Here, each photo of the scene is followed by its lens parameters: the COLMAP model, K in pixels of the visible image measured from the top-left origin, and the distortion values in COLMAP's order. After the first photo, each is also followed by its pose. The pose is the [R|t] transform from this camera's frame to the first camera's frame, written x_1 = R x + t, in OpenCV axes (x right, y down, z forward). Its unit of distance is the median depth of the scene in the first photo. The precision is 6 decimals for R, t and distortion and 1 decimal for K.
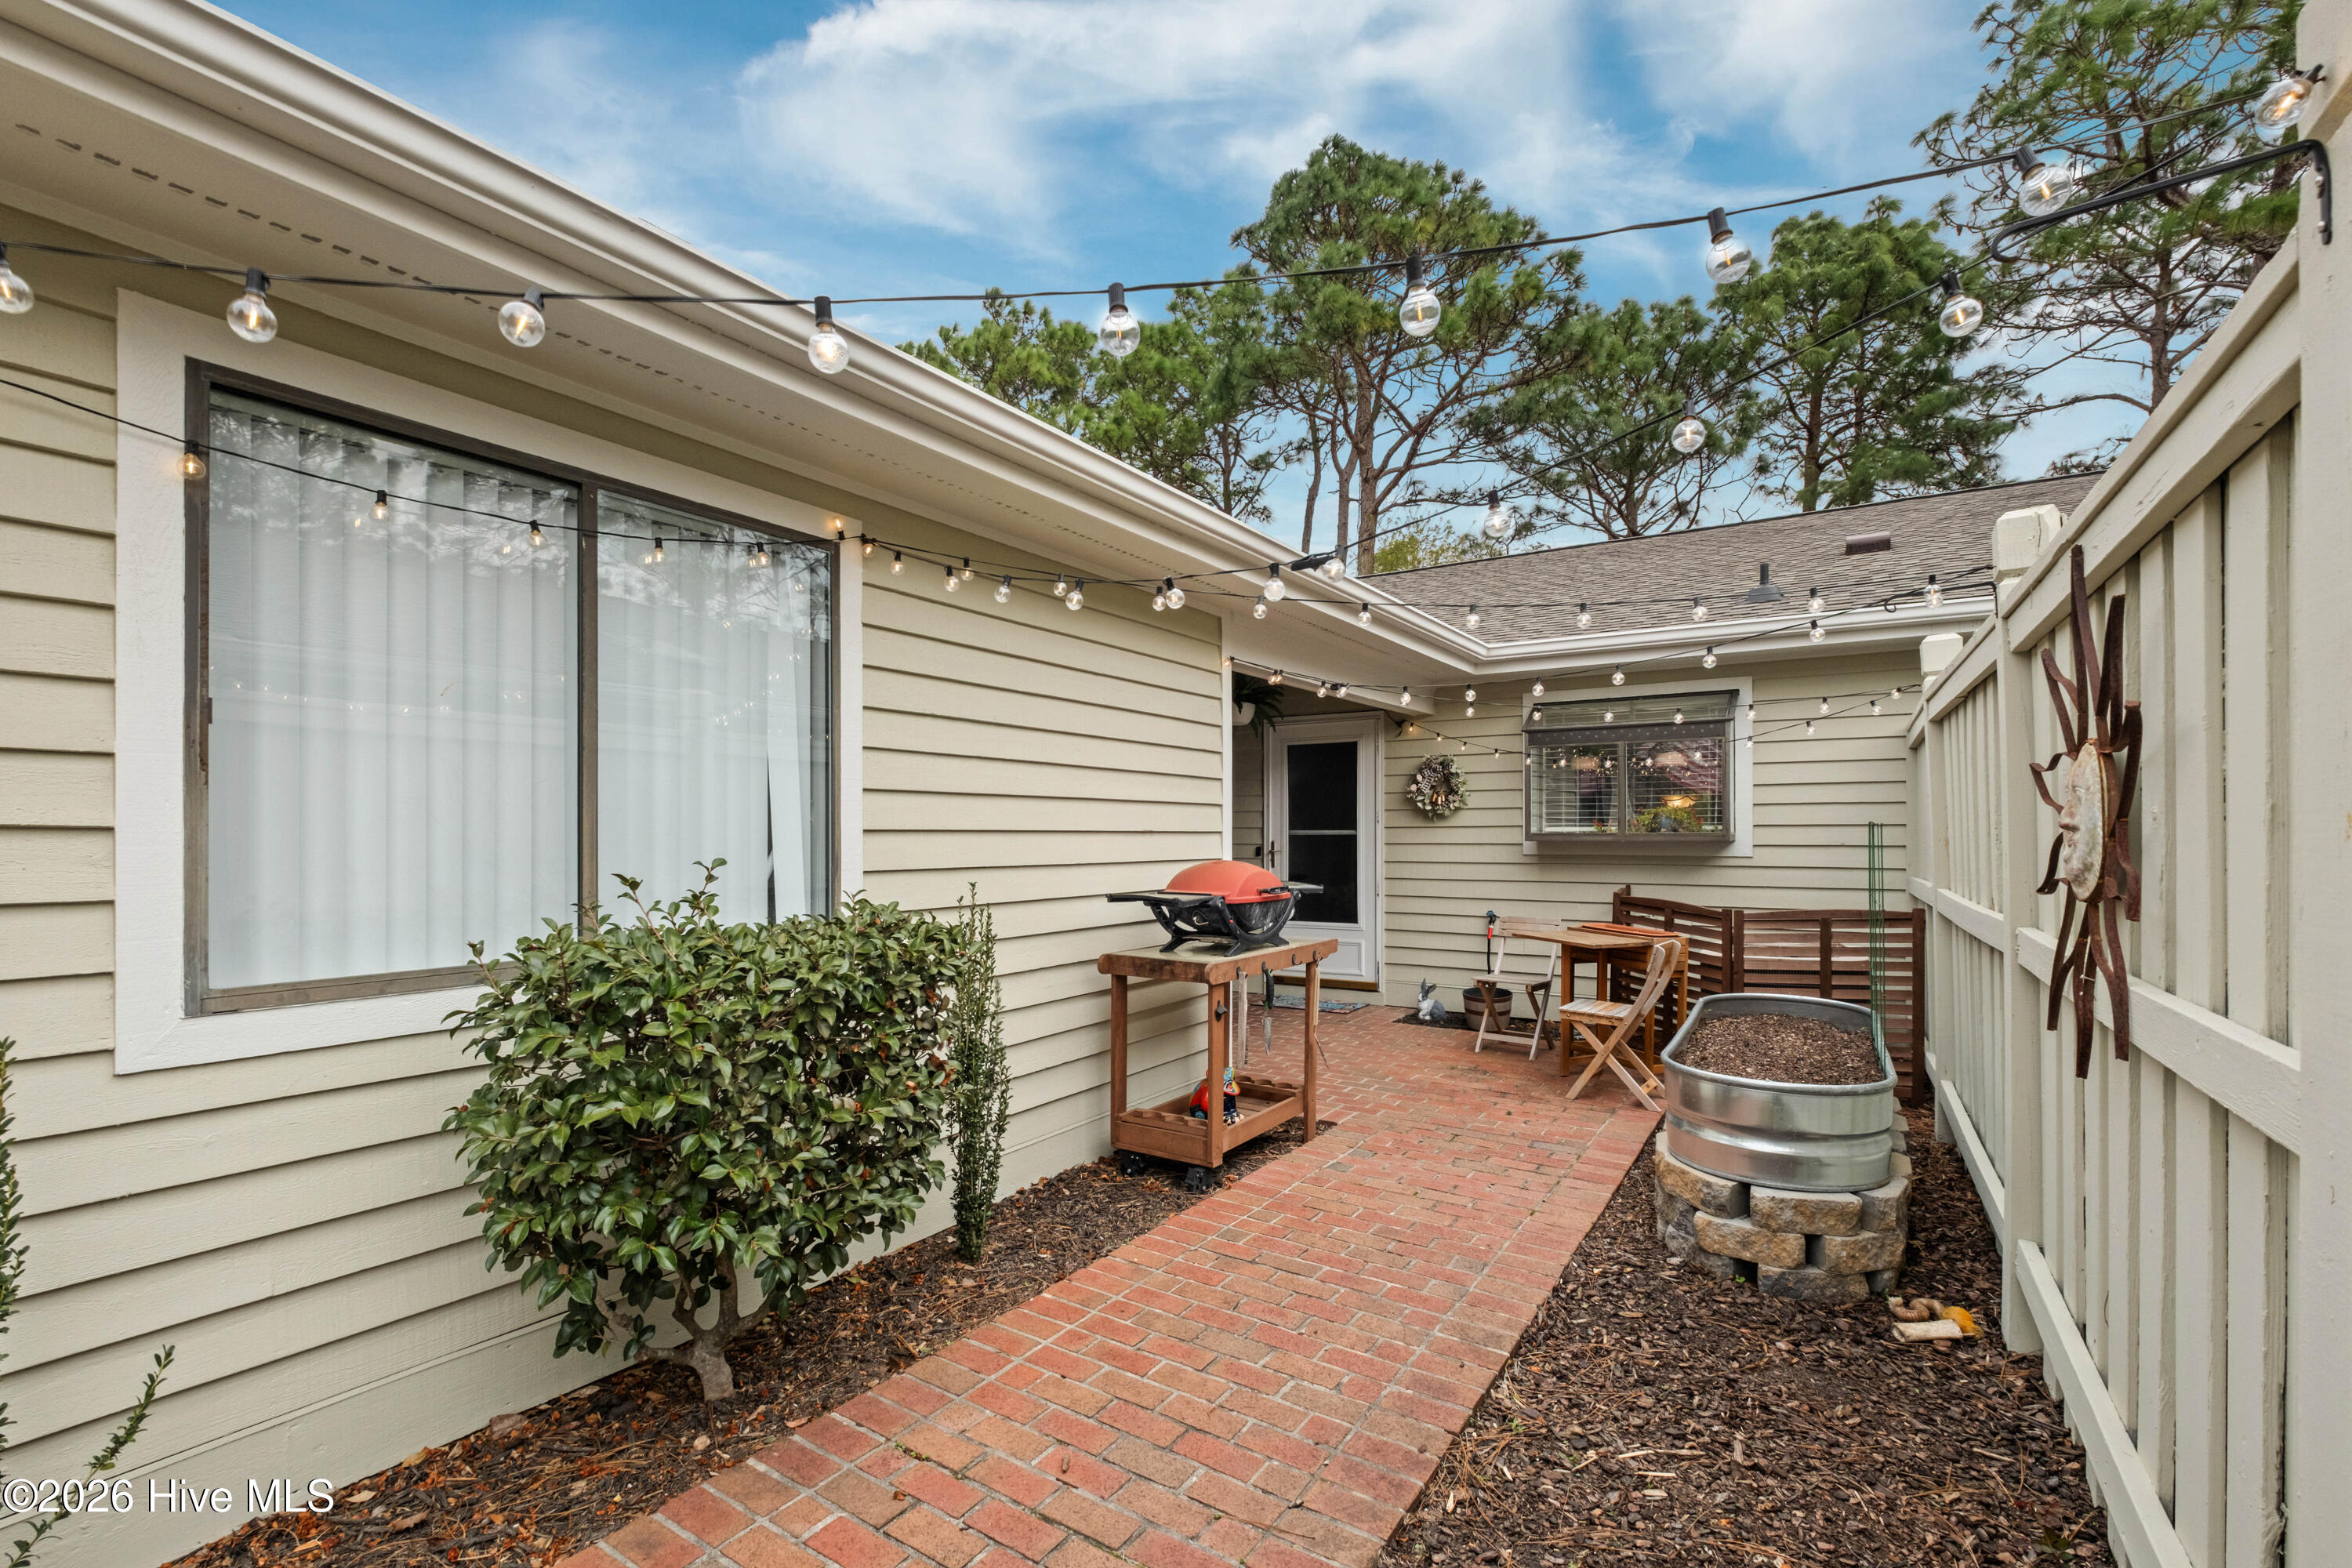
lens RADIAL K [[1043.2, 0, 1298.7], [0, 1043.2, 824.7], [0, 0, 1]] dist [0.012887, -0.007446]
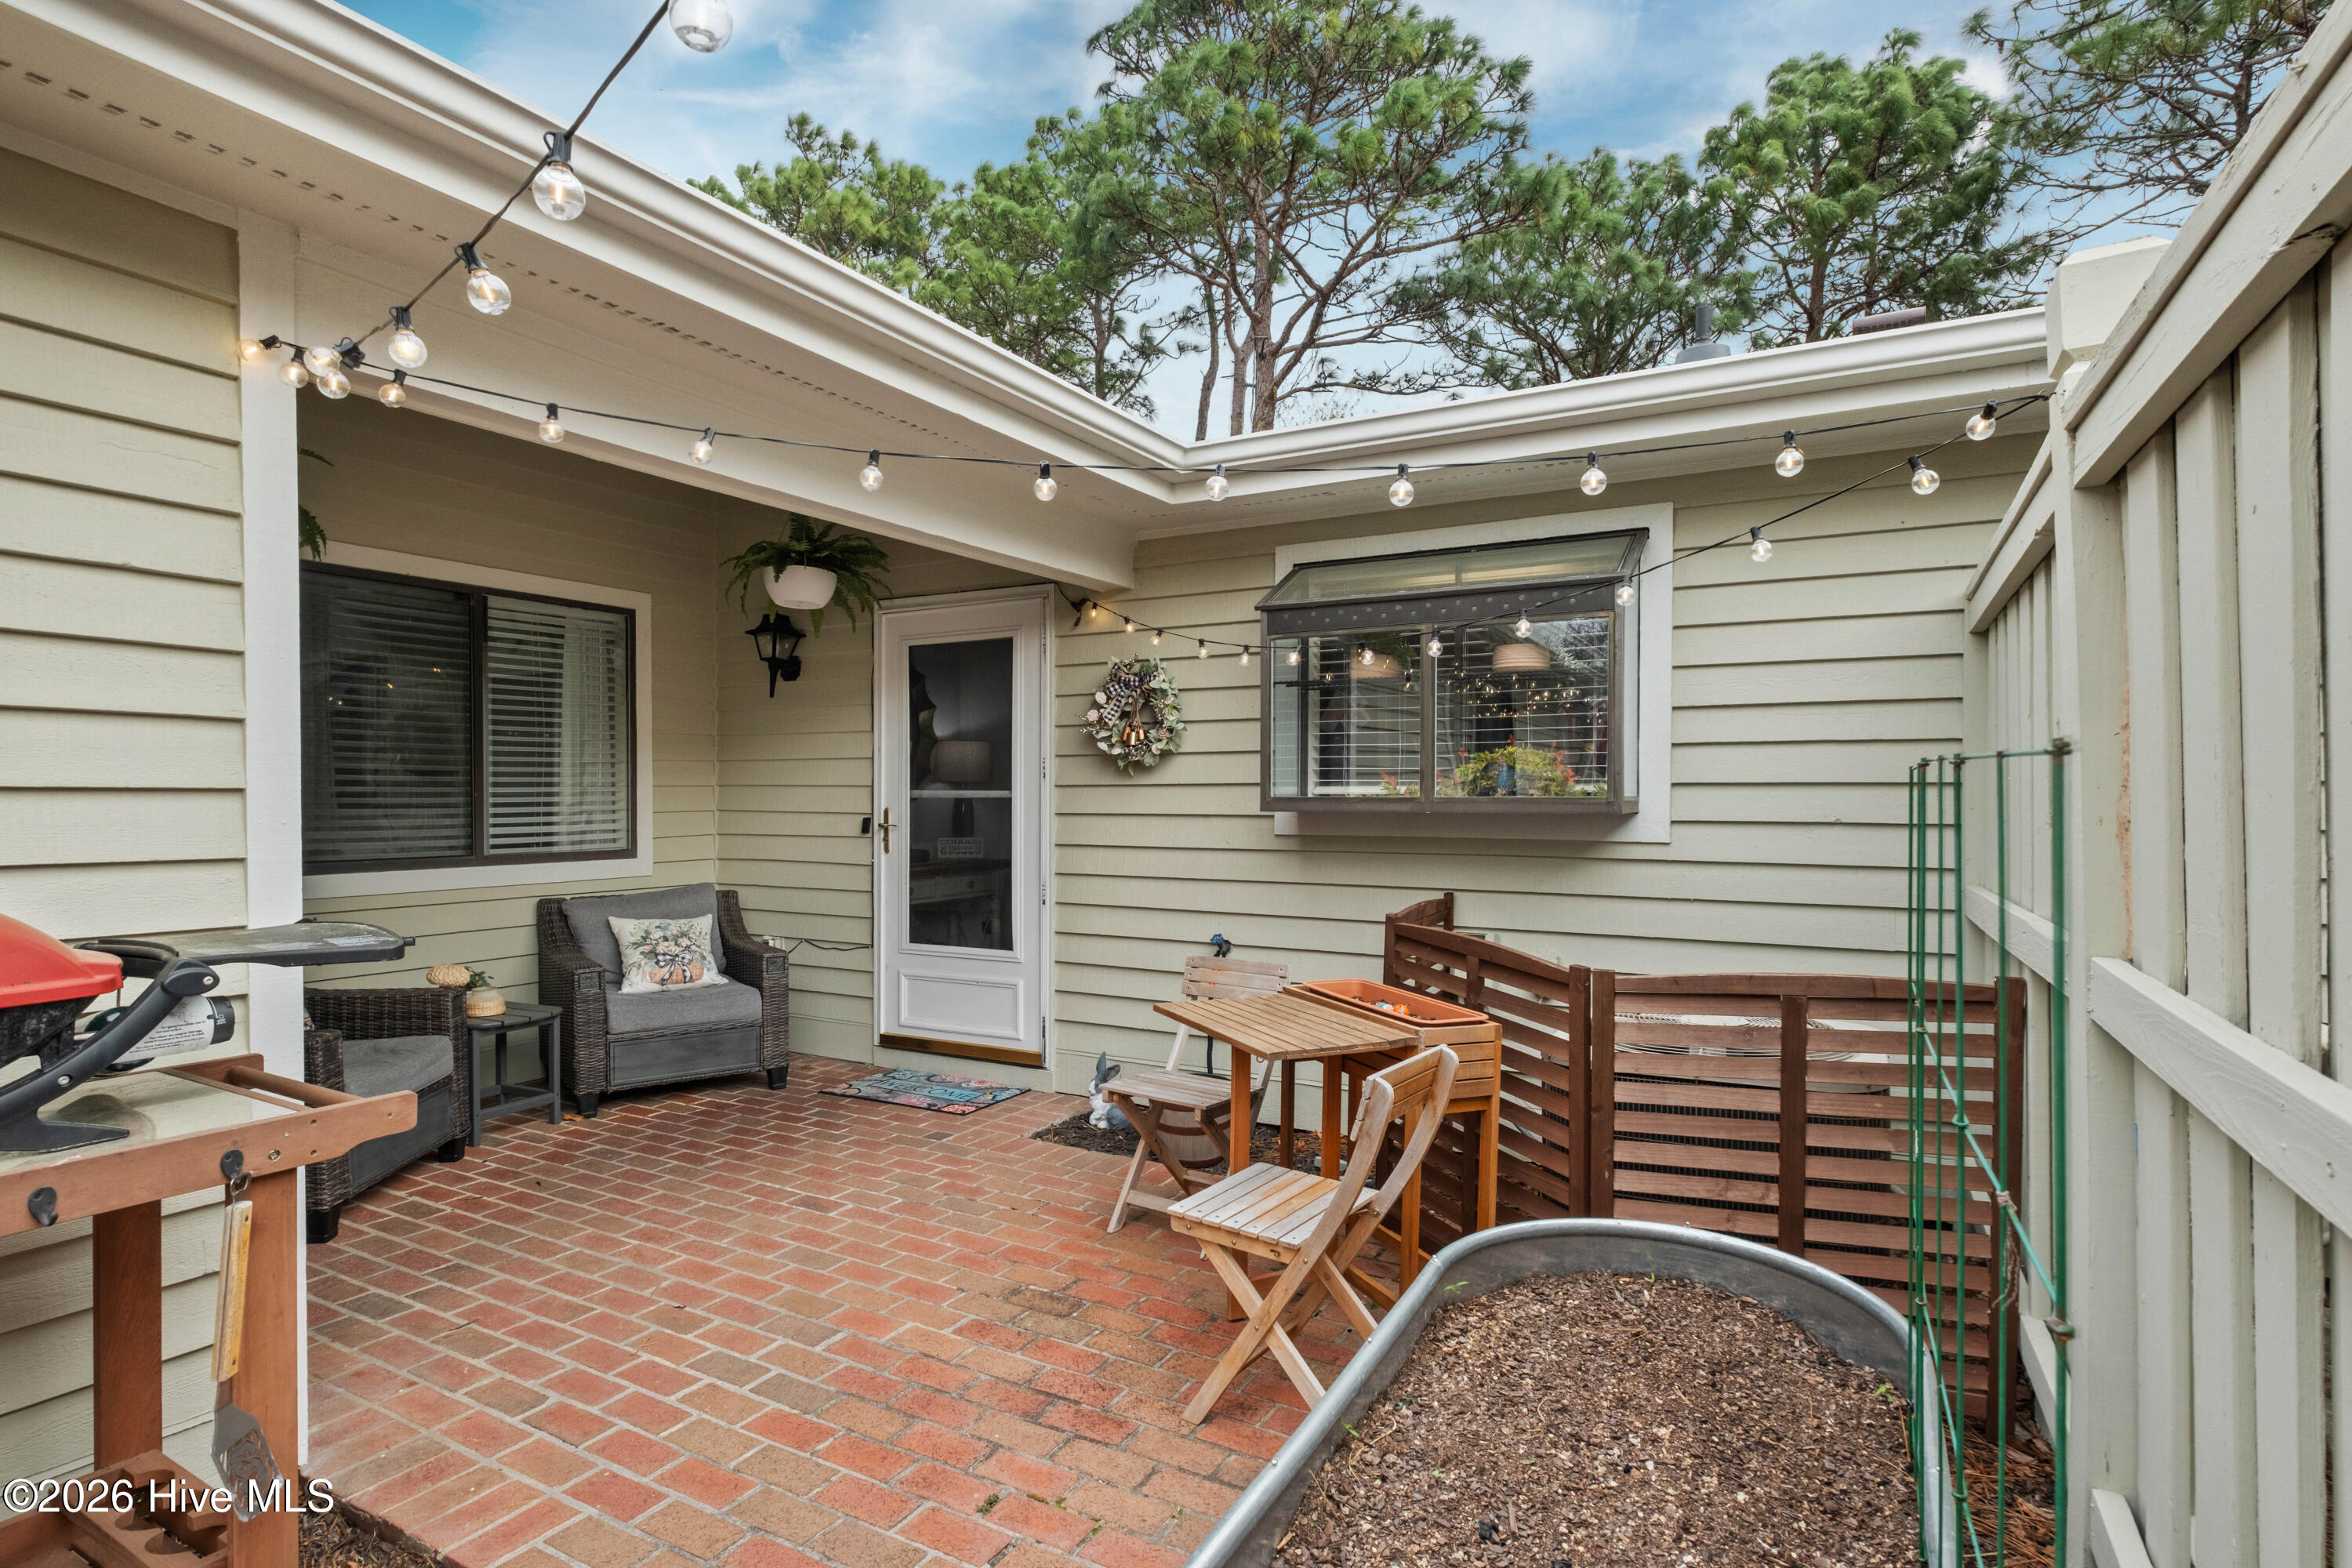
lens RADIAL K [[1152.8, 0, 1263.9], [0, 1152.8, 809.0], [0, 0, 1]] dist [0.008148, -0.002134]
pose [[0.999864, 0.005258, 0.015626, 0.178576], [-0.005565, 0.999792, 0.019644, 0.002107], [-0.015520, -0.019728, 0.999685, 0.340443]]
